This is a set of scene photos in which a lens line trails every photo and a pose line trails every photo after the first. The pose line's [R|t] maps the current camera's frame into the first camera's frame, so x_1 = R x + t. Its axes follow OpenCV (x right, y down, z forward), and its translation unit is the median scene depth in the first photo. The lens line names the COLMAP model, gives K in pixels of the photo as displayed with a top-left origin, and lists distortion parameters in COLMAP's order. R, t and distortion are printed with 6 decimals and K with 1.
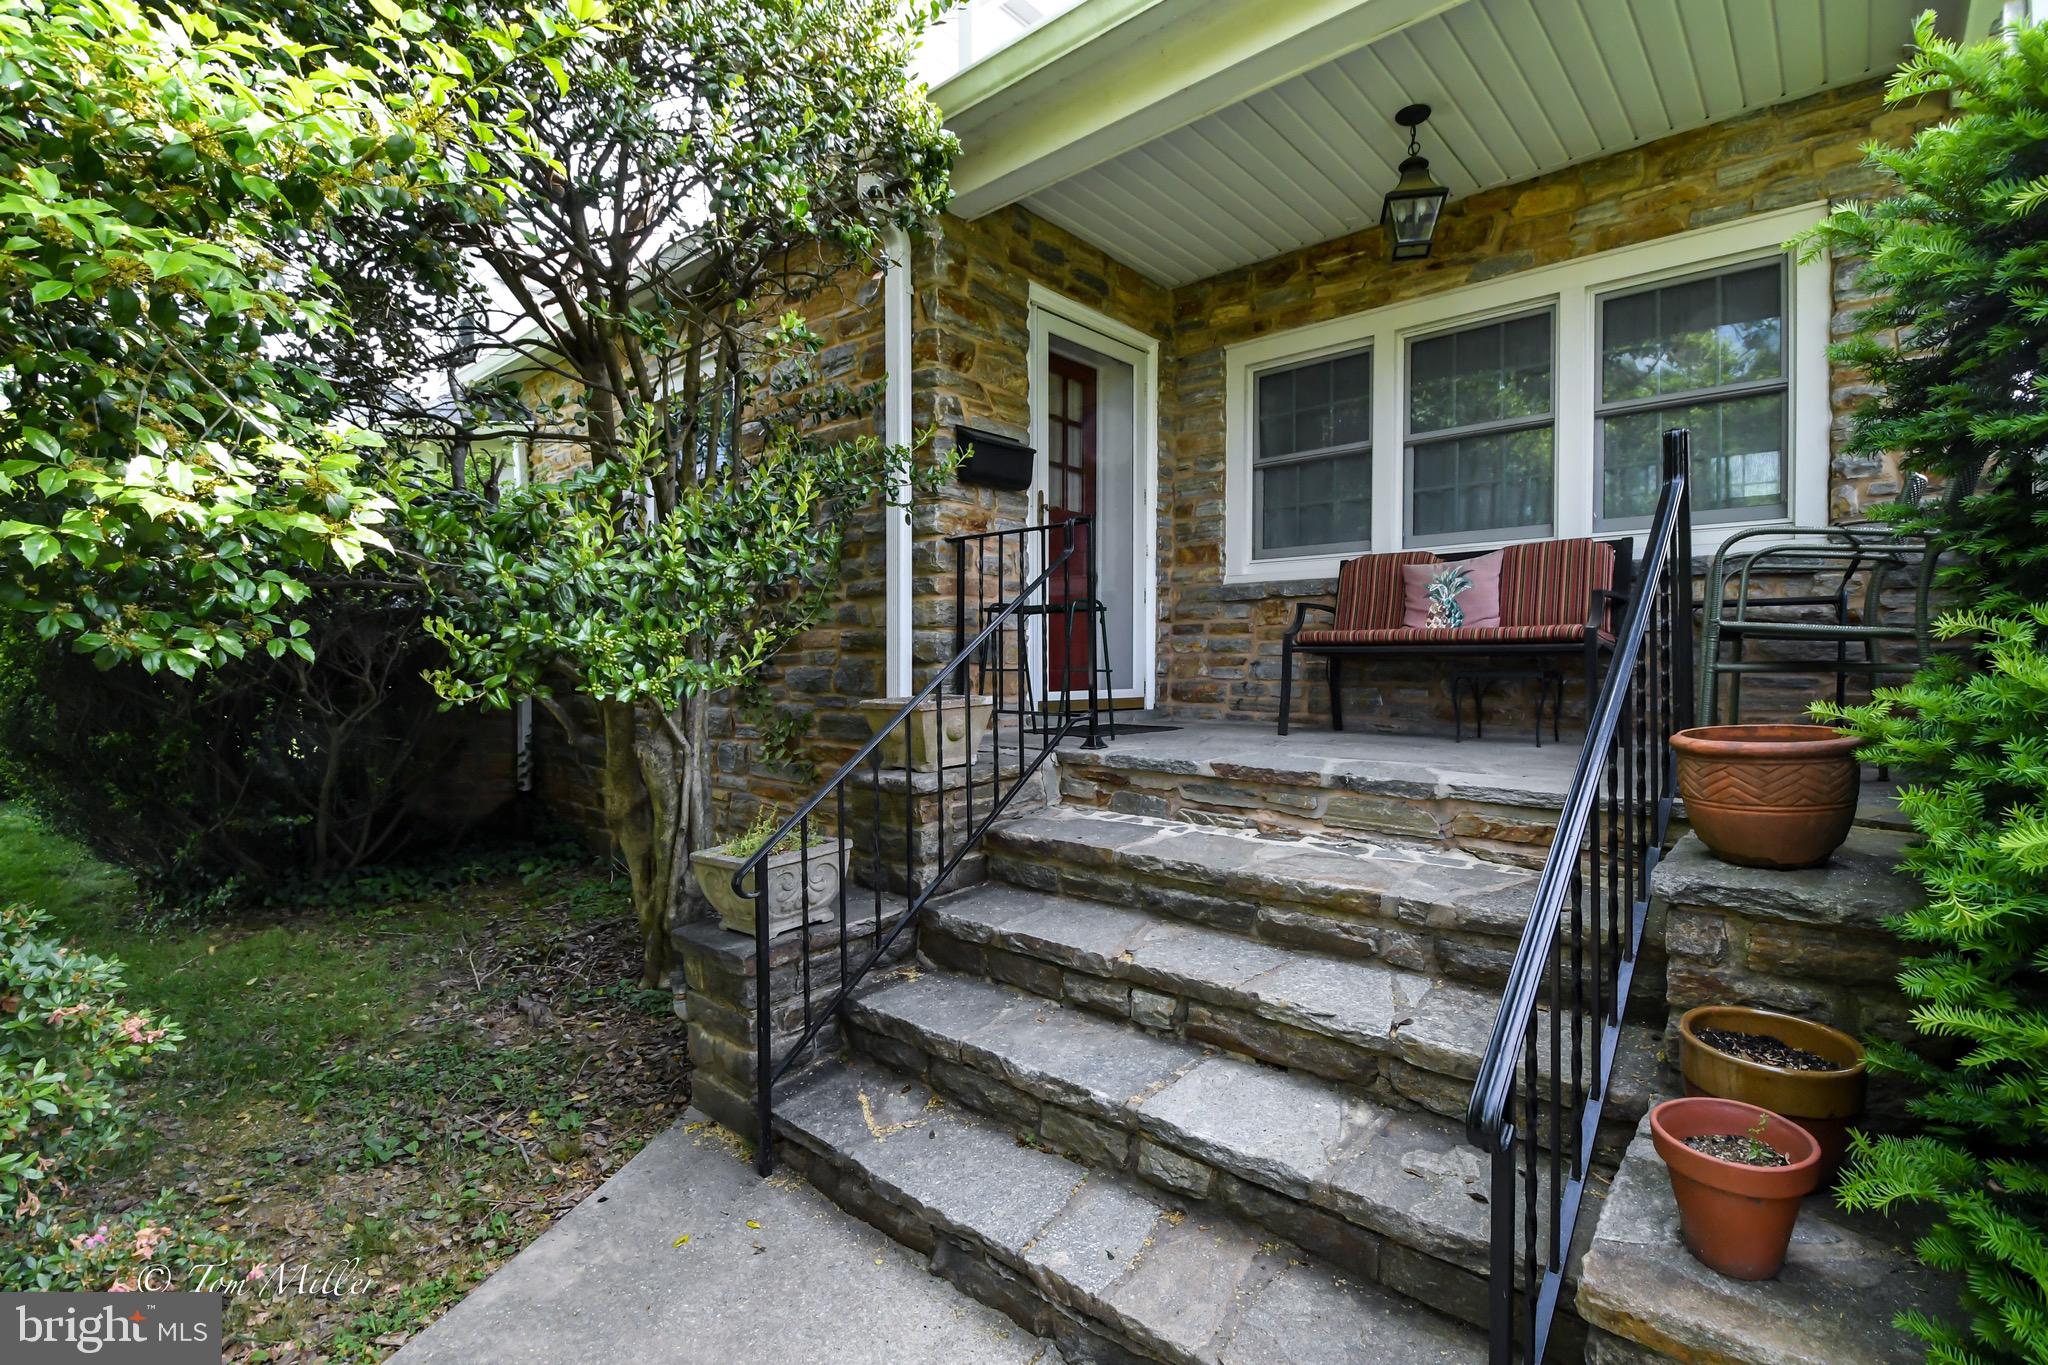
lens RADIAL K [[920.8, 0, 1024.0], [0, 920.8, 682.5], [0, 0, 1]] dist [0.001354, -0.019036]
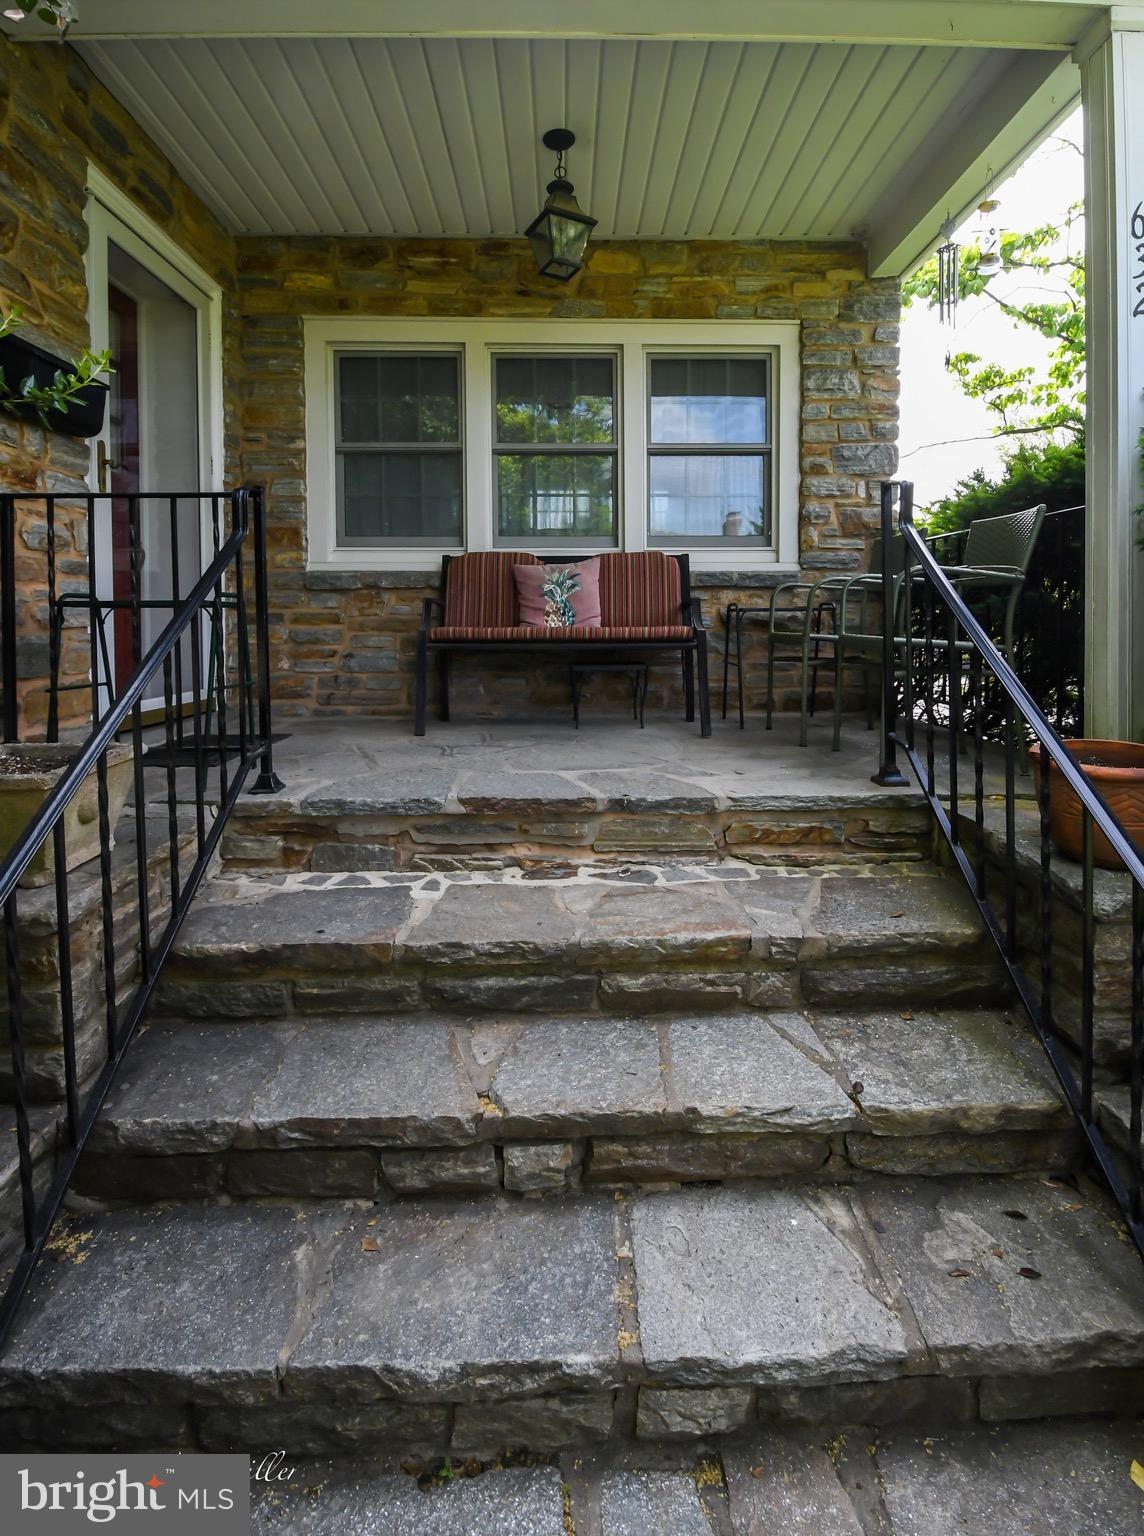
lens RADIAL K [[770.0, 0, 579.5], [0, 770.0, 634.3], [0, 0, 1]] dist [0.018329, -0.027212]
pose [[0.721310, -0.017966, 0.692379, -0.195282], [0.021657, 0.999760, 0.003380, -0.060195], [-0.692273, 0.012557, 0.721526, 0.379352]]
